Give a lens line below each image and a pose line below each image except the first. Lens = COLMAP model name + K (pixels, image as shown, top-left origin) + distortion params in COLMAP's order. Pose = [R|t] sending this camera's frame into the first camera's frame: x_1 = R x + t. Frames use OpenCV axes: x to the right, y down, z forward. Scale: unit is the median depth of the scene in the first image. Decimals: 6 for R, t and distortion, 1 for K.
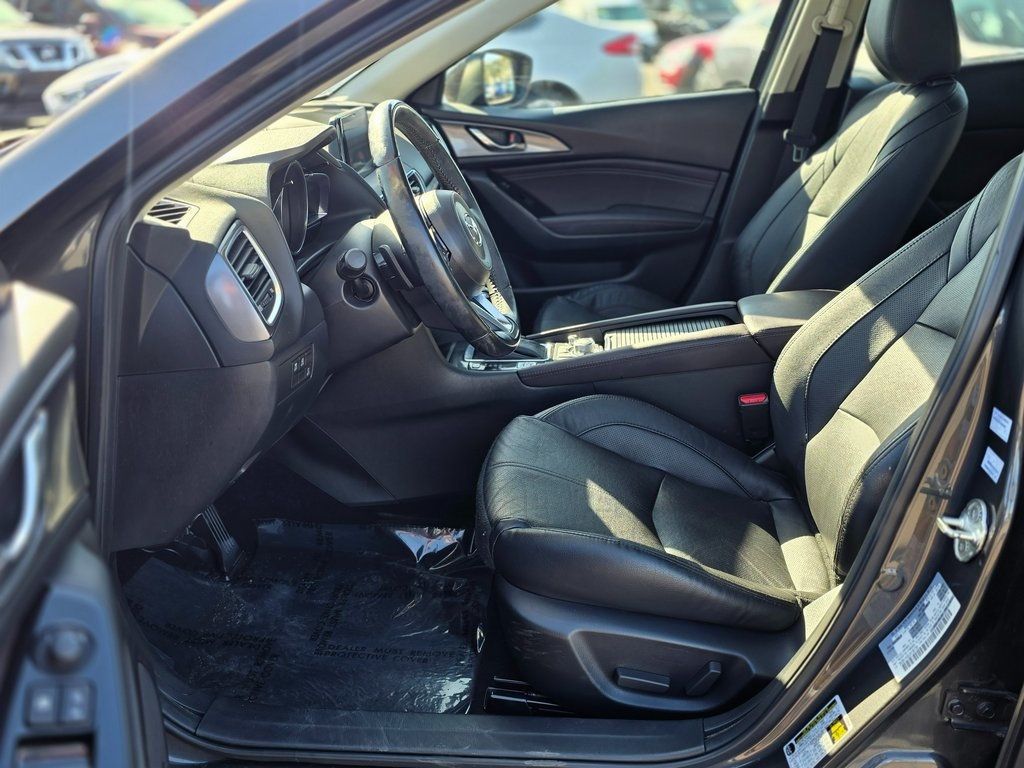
lens RADIAL K [[949.0, 0, 512.0], [0, 949.0, 384.0], [0, 0, 1]] dist [0.112706, -0.119049]
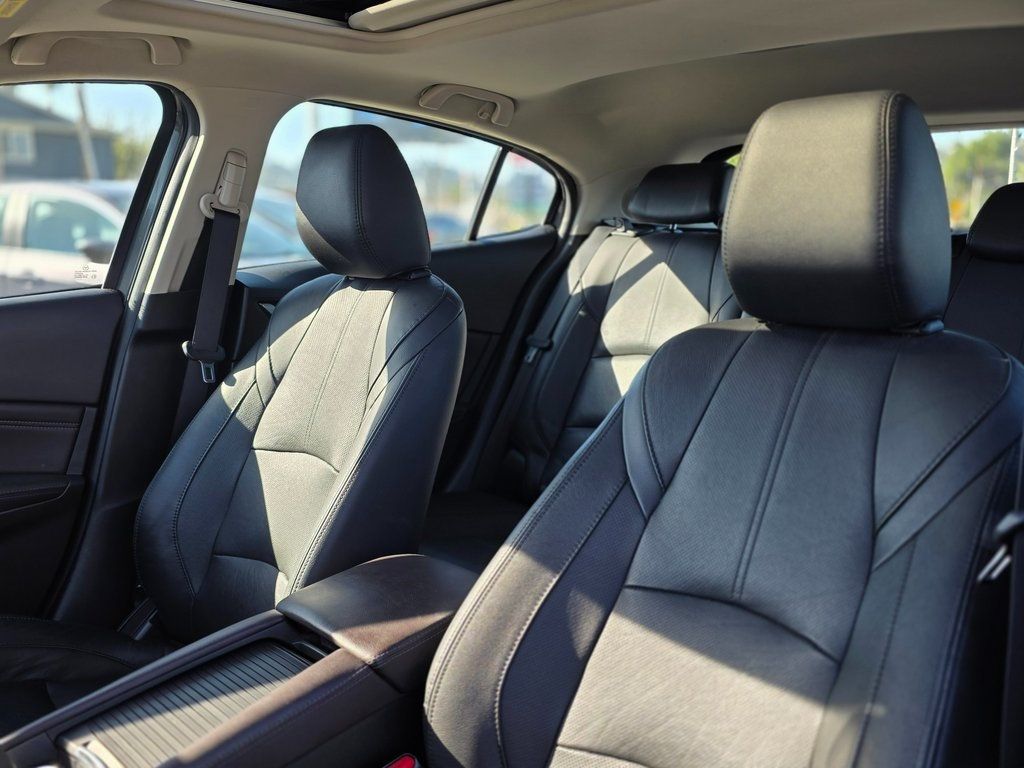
lens RADIAL K [[949.0, 0, 512.0], [0, 949.0, 384.0], [0, 0, 1]] dist [0.112706, -0.119049]
pose [[0.658798, -0.100503, 0.745577, -0.093222], [0.253081, 0.962885, -0.093828, -0.107404], [-0.708474, 0.250504, 0.659782, 0.371825]]
